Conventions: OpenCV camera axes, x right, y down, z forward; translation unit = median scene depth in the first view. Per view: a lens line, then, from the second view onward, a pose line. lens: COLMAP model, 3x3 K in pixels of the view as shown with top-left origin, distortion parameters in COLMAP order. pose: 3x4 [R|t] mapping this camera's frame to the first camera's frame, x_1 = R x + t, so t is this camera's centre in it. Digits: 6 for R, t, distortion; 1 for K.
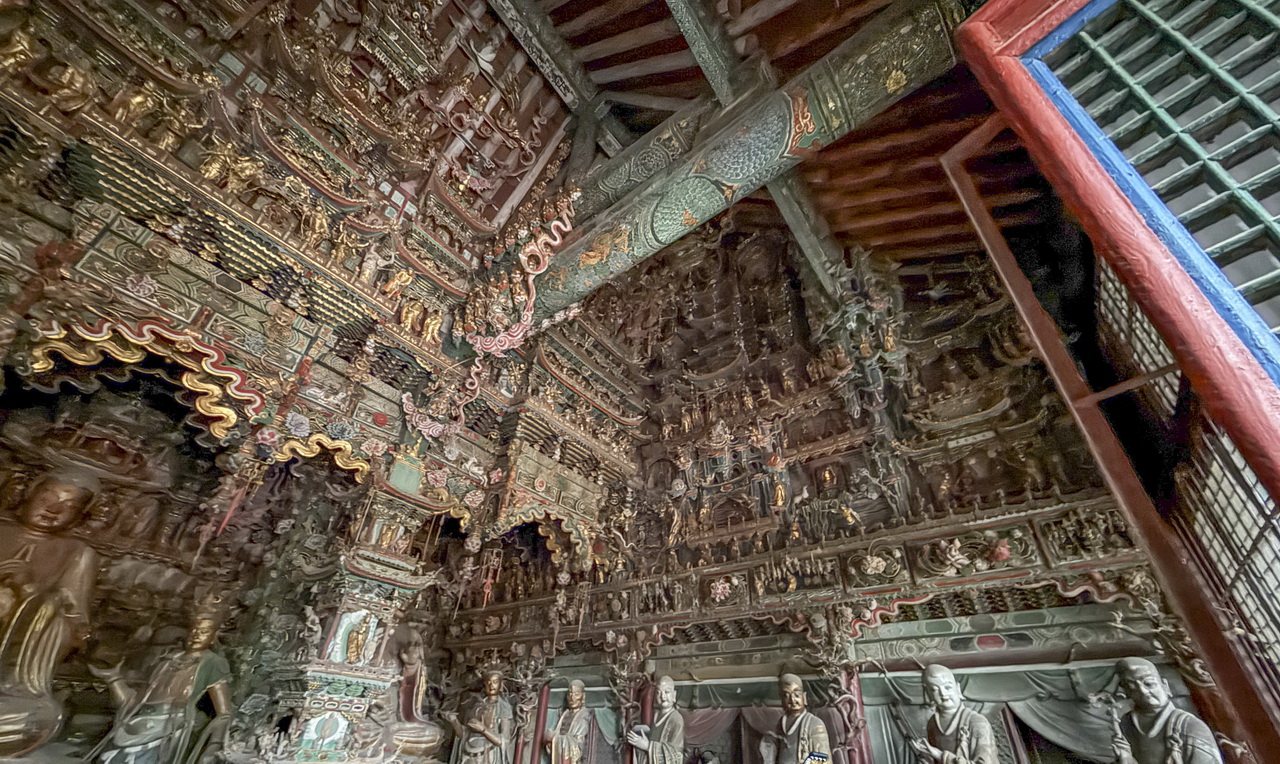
lens RADIAL K [[508.7, 0, 636.4], [0, 508.7, 440.7], [0, 0, 1]] dist [-0.001098, 0.000668]
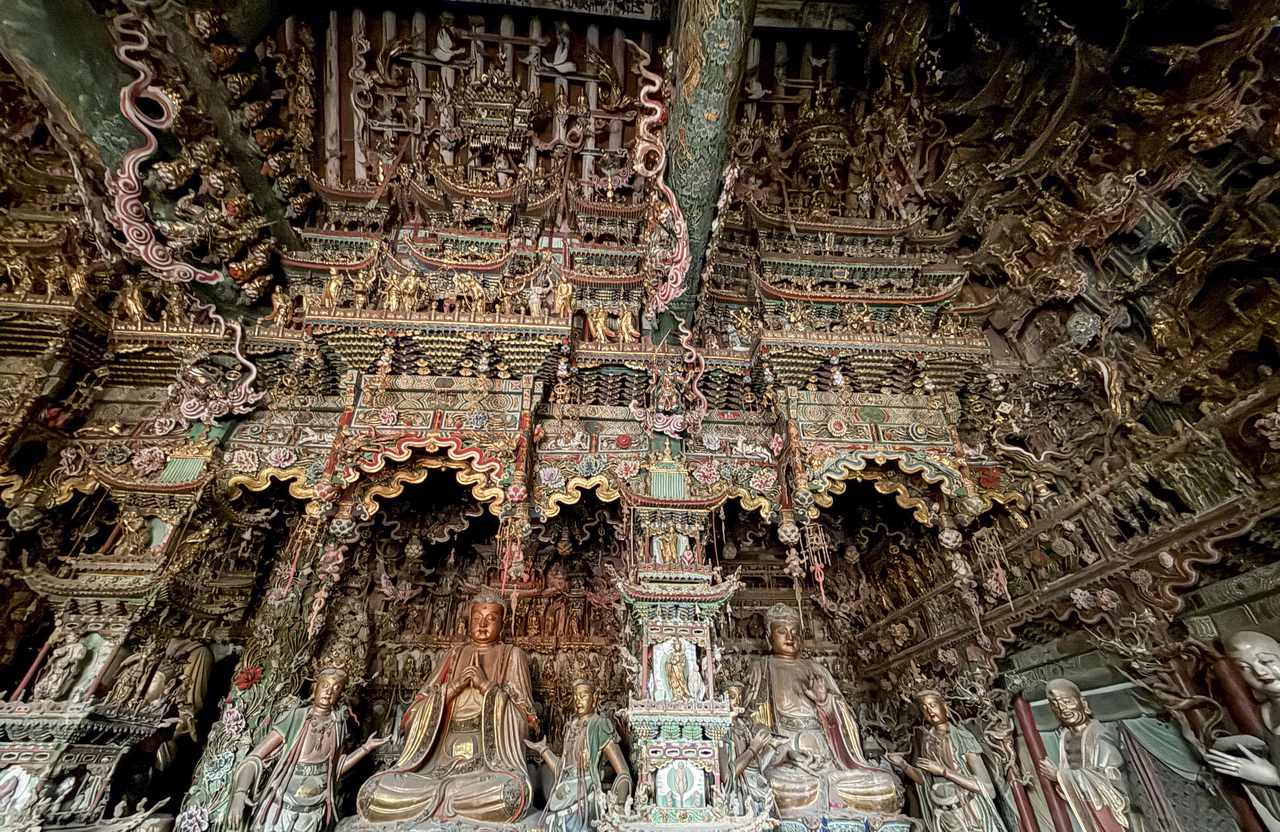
lens RADIAL K [[507.5, 0, 635.8], [0, 507.5, 479.5], [0, 0, 1]] dist [-0.001335, 0.000139]
pose [[0.652629, -0.434341, -0.620824, 0.039416], [0.418309, 0.889733, -0.182736, 0.163396], [0.631738, -0.140437, 0.762355, 0.258771]]
